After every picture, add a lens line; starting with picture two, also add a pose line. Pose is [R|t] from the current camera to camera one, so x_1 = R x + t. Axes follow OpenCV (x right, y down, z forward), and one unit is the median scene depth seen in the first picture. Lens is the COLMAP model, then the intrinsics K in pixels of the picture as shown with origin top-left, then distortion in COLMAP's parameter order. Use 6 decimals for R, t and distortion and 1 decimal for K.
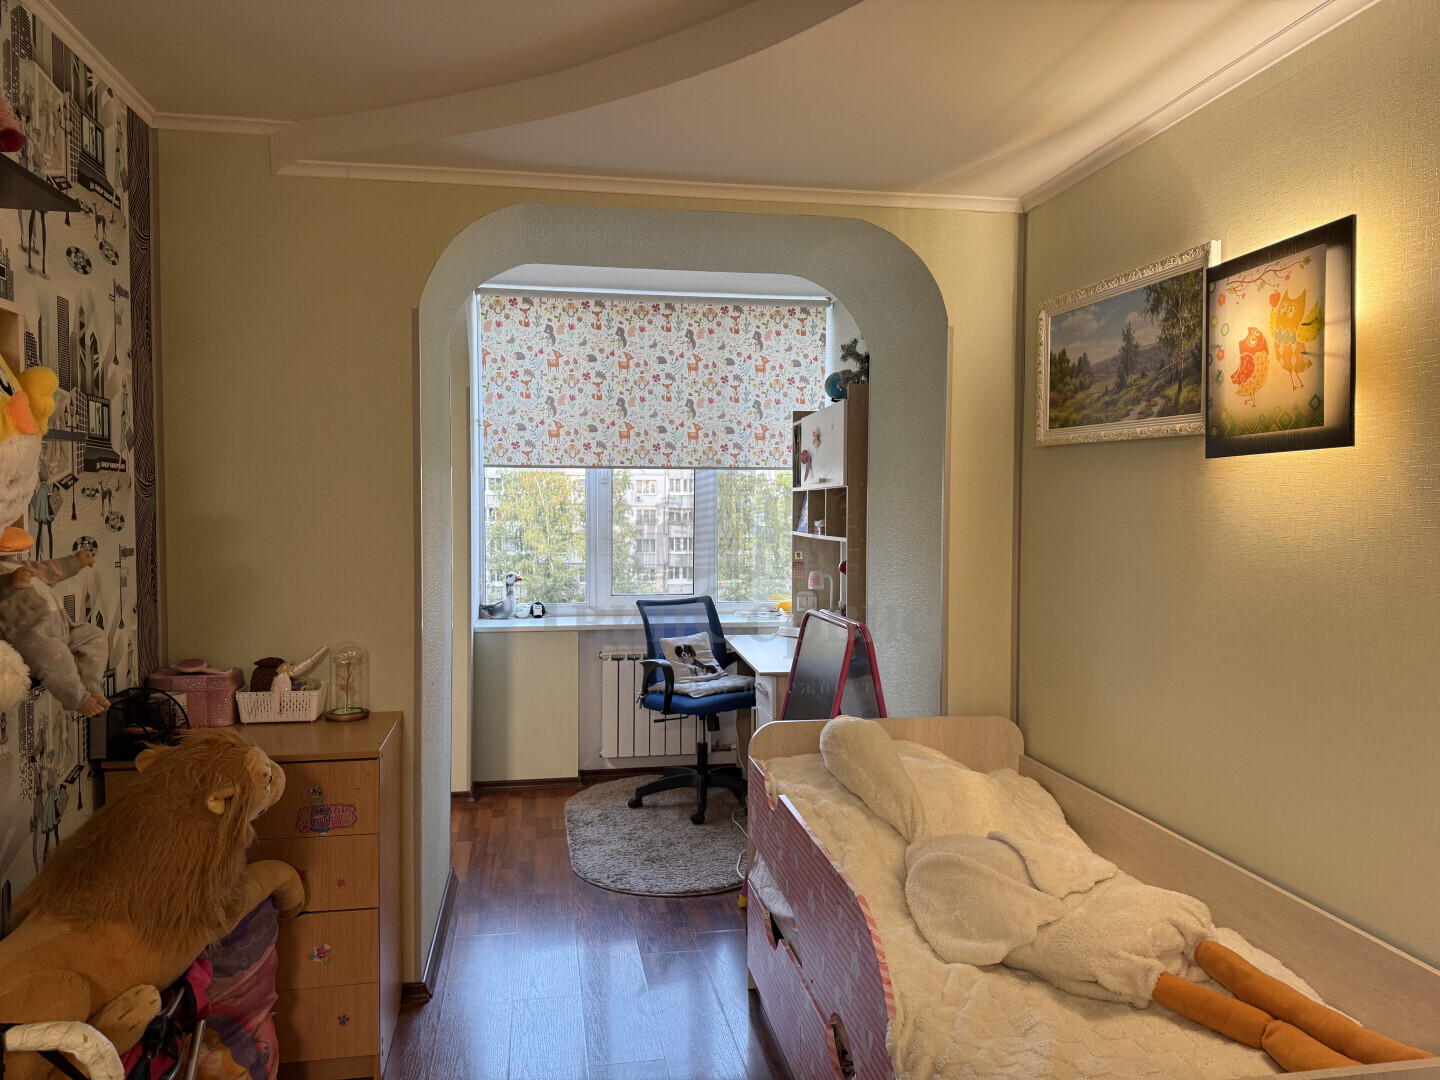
lens RADIAL K [[1005.5, 0, 722.1], [0, 1005.5, 541.6], [0, 0, 1]] dist [0.083670, -0.106761]
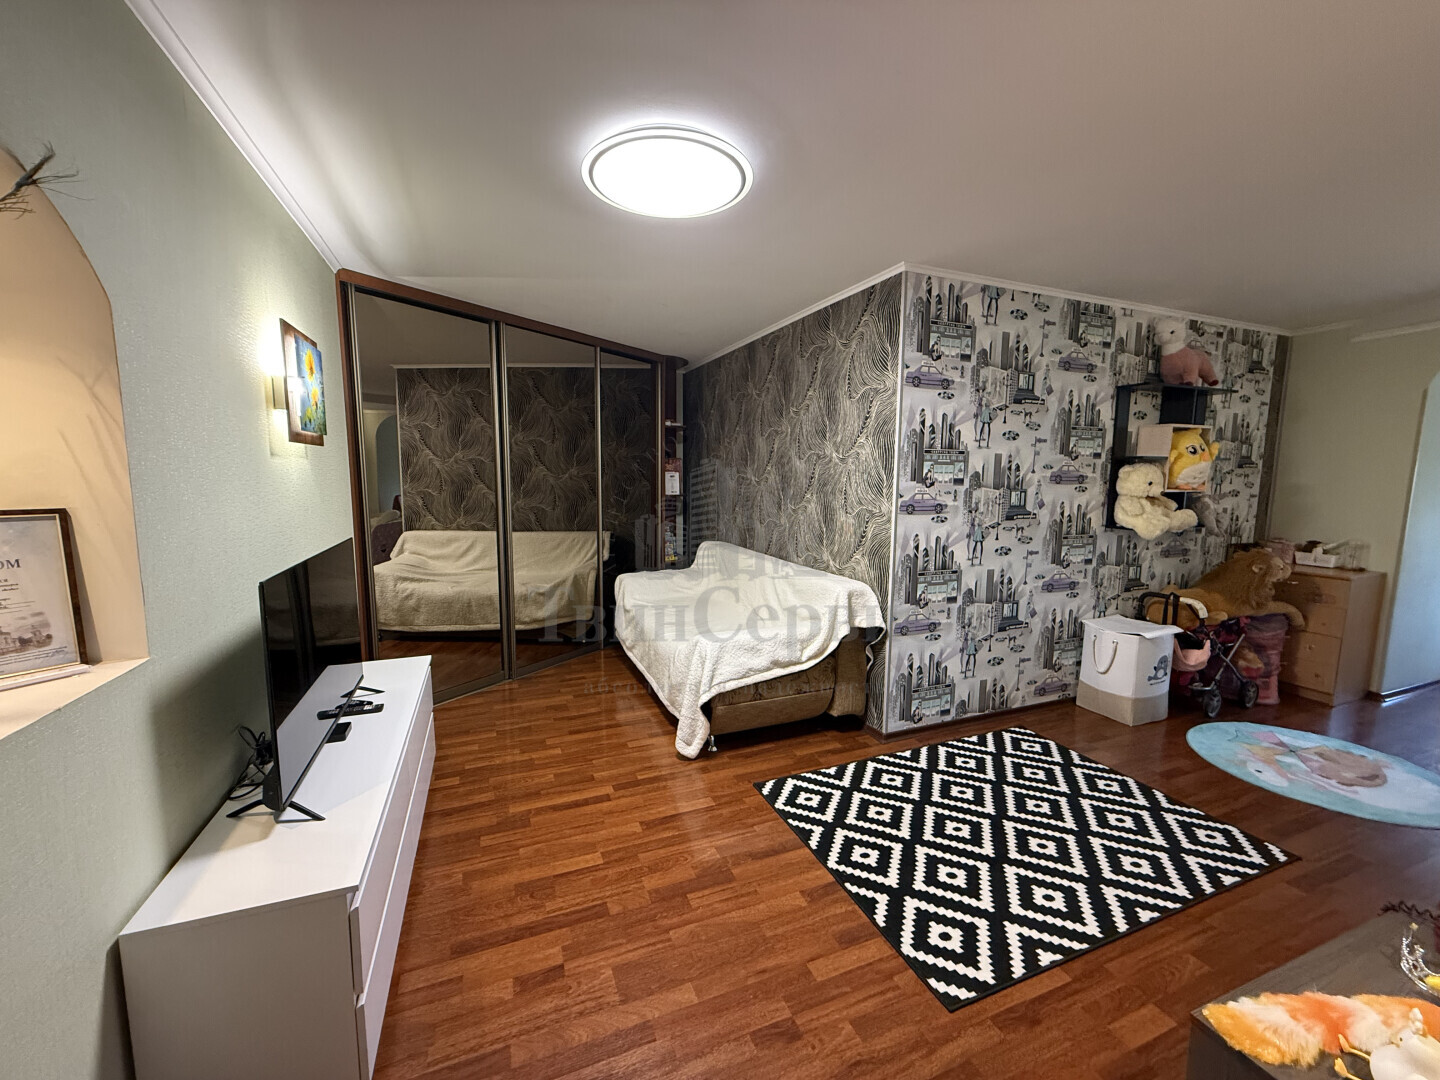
lens RADIAL K [[571.8, 0, 715.2], [0, 571.8, 542.7], [0, 0, 1]] dist [-0.000385, 0.000475]
pose [[0.201057, 0.114395, -0.972877, 0.637290], [-0.043016, 0.993231, 0.107898, 0.029921], [0.978635, 0.020155, 0.204617, -0.743231]]
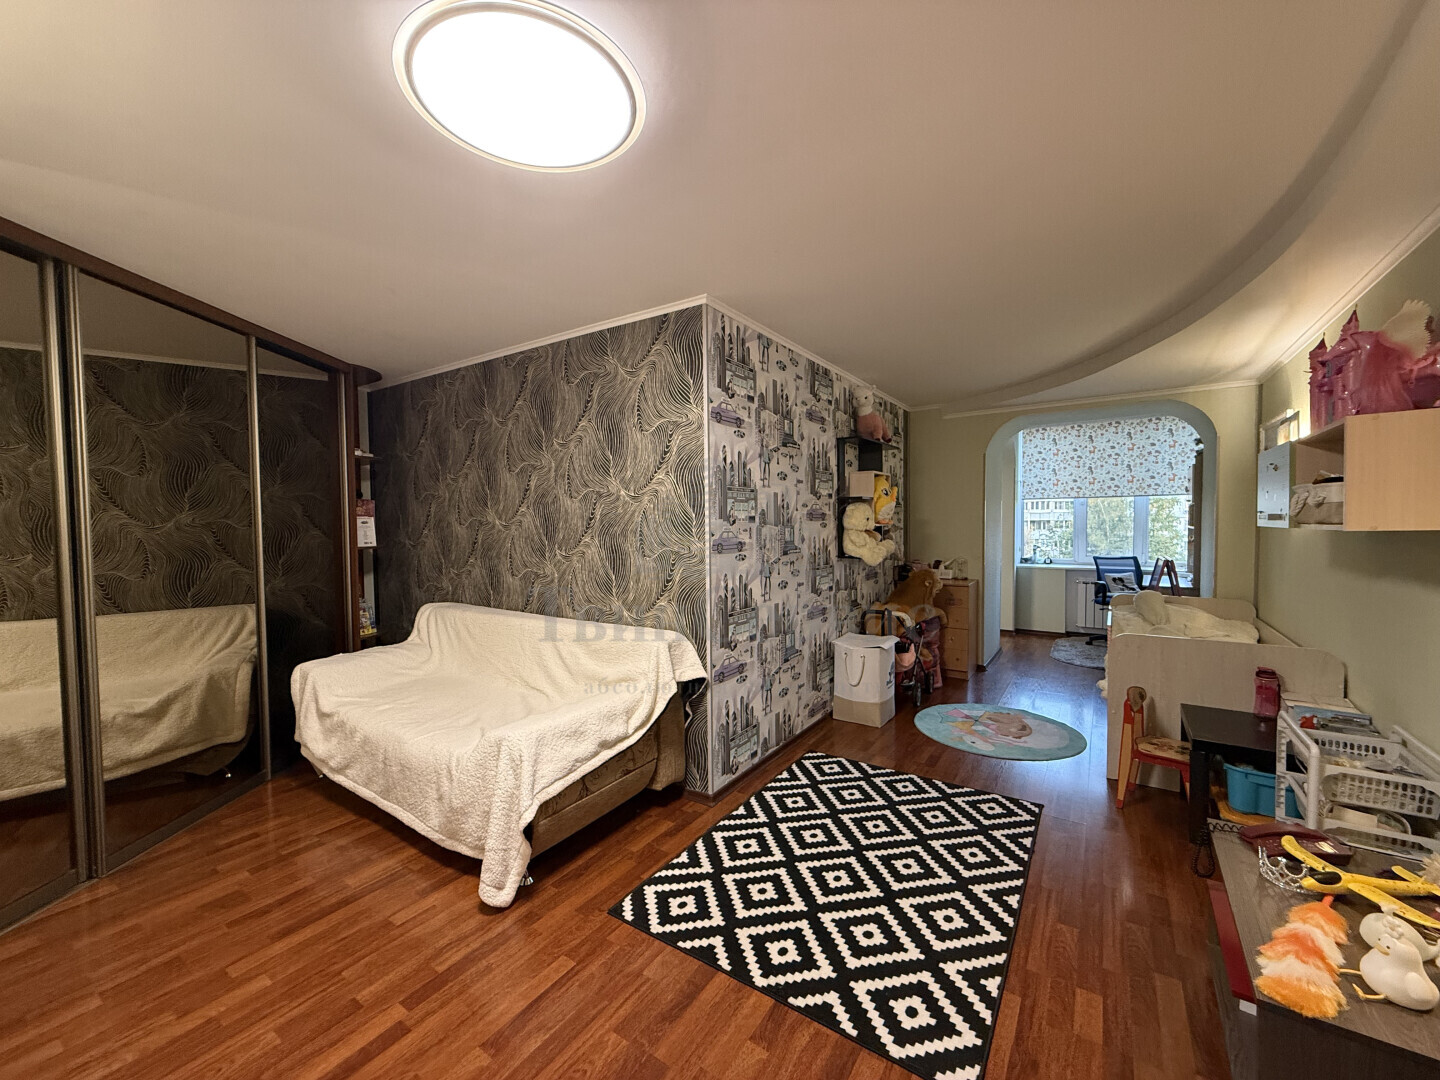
lens RADIAL K [[571.8, 0, 715.2], [0, 571.8, 542.7], [0, 0, 1]] dist [-0.000385, 0.000475]
pose [[0.712082, 0.015508, -0.701925, 0.373665], [-0.013187, 0.999875, 0.008713, 0.048774], [0.701972, 0.003052, 0.712198, -0.904198]]
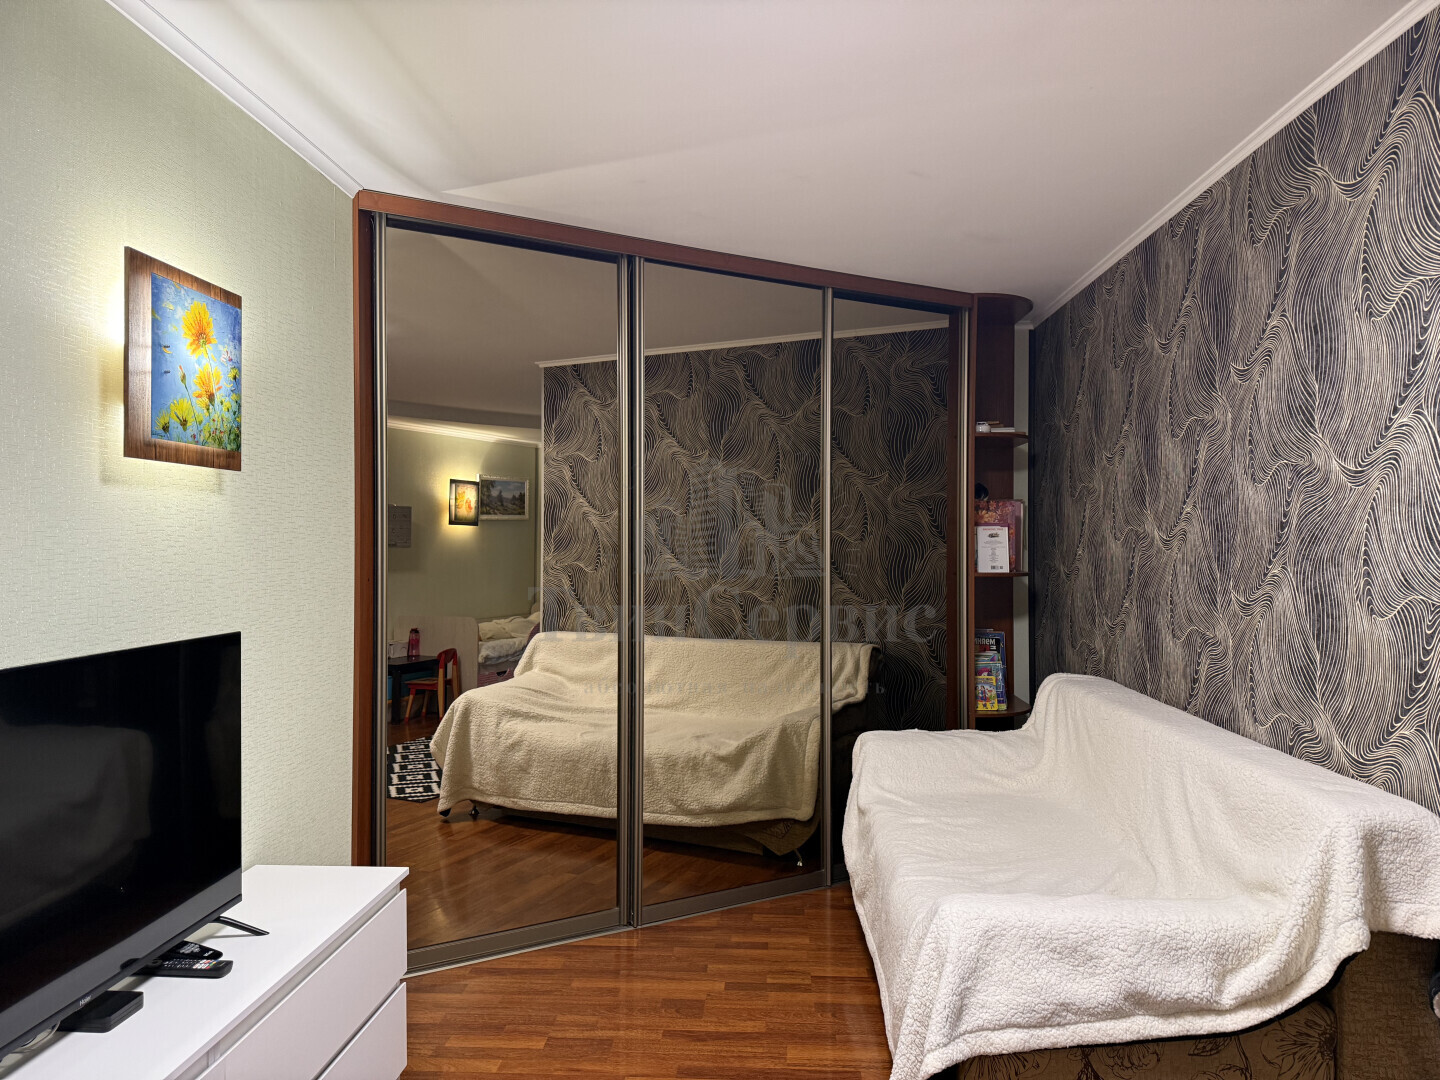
lens RADIAL K [[1005.5, 0, 722.1], [0, 1005.5, 541.6], [0, 0, 1]] dist [0.083670, -0.106761]
pose [[-0.233185, -0.008581, -0.972394, 0.428131], [-0.037285, 0.999305, 0.000123, 0.048352], [0.971717, 0.036285, -0.233343, -0.543831]]
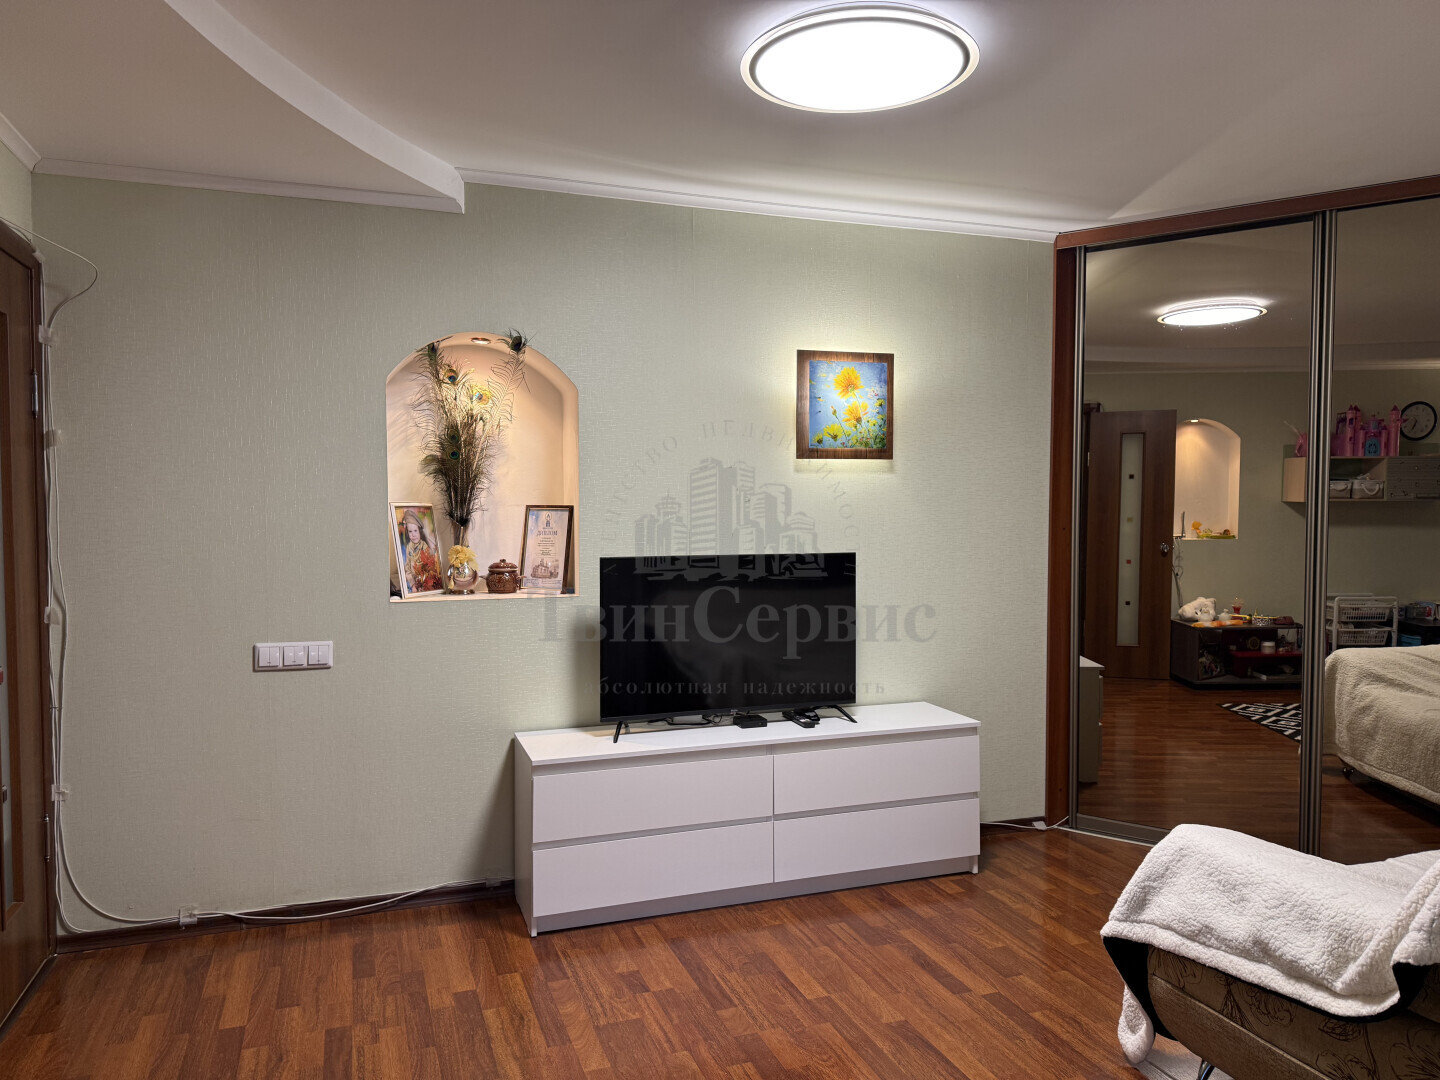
lens RADIAL K [[1014.0, 0, 720.1], [0, 1014.0, 549.1], [0, 0, 1]] dist [0.090248, -0.106013]
pose [[-0.985770, 0.001387, -0.168094, 0.172336], [-0.012566, 0.996560, 0.081918, 0.016180], [0.167630, 0.082865, -0.982361, 0.221877]]
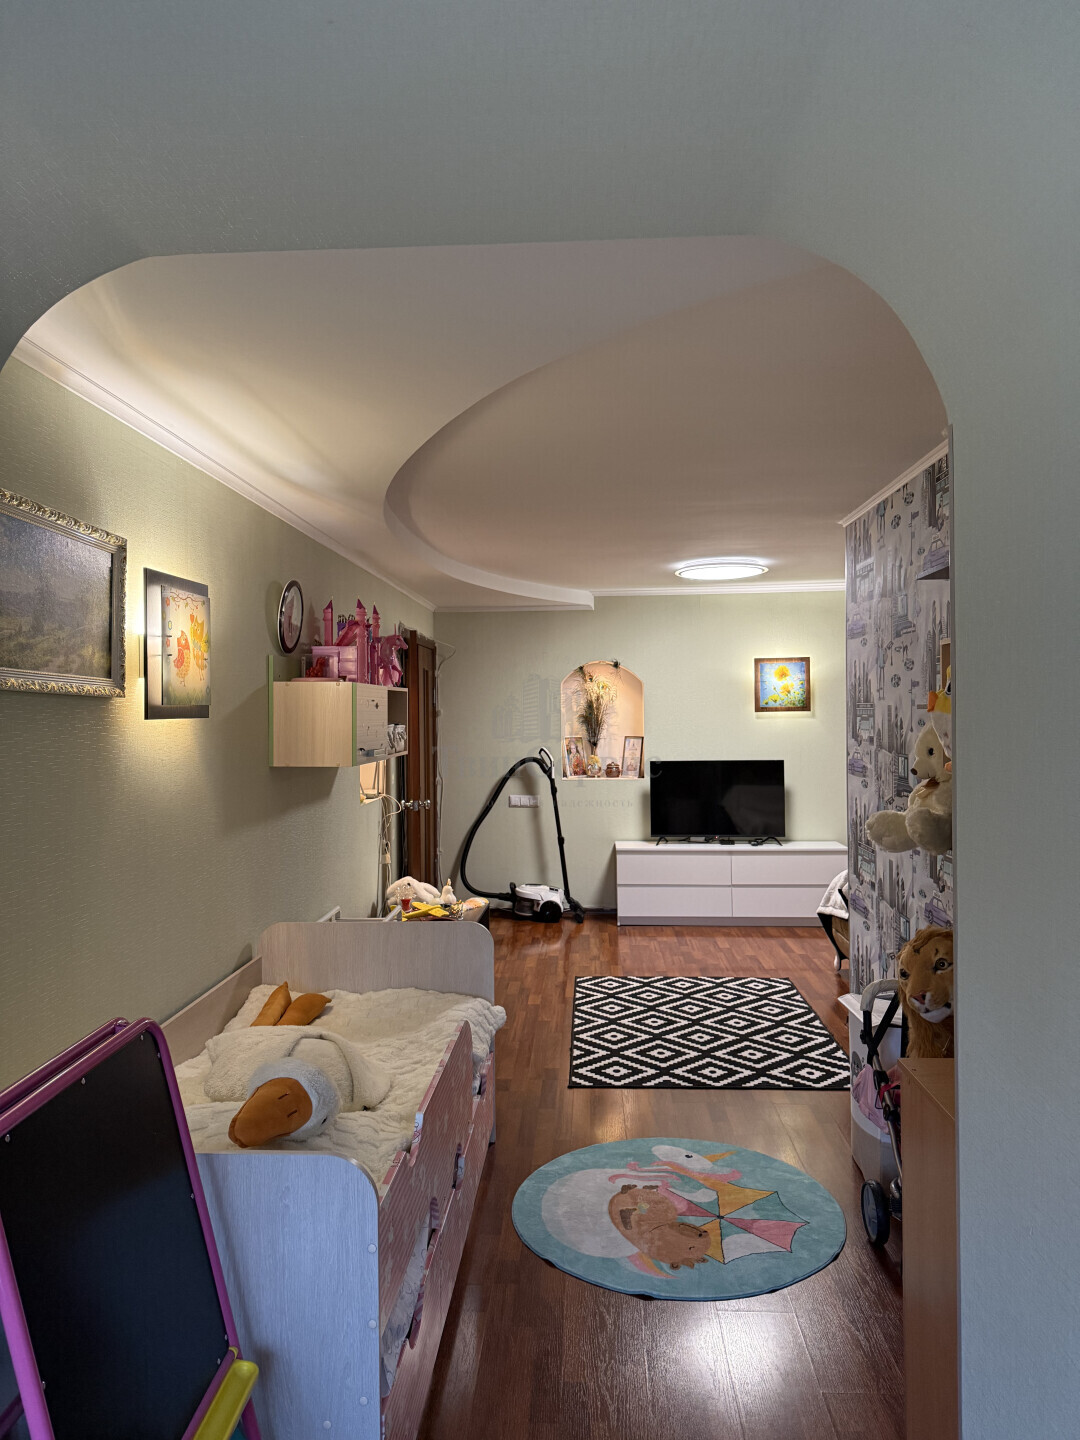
lens RADIAL K [[1014.0, 0, 540.0], [0, 1014.0, 720.0], [0, 0, 1]] dist [0.090248, -0.106013]
pose [[-0.973604, 0.004915, 0.228191, -0.218465], [0.015350, 0.998915, 0.043978, -0.101958], [-0.227727, 0.046320, -0.972623, 1.663856]]
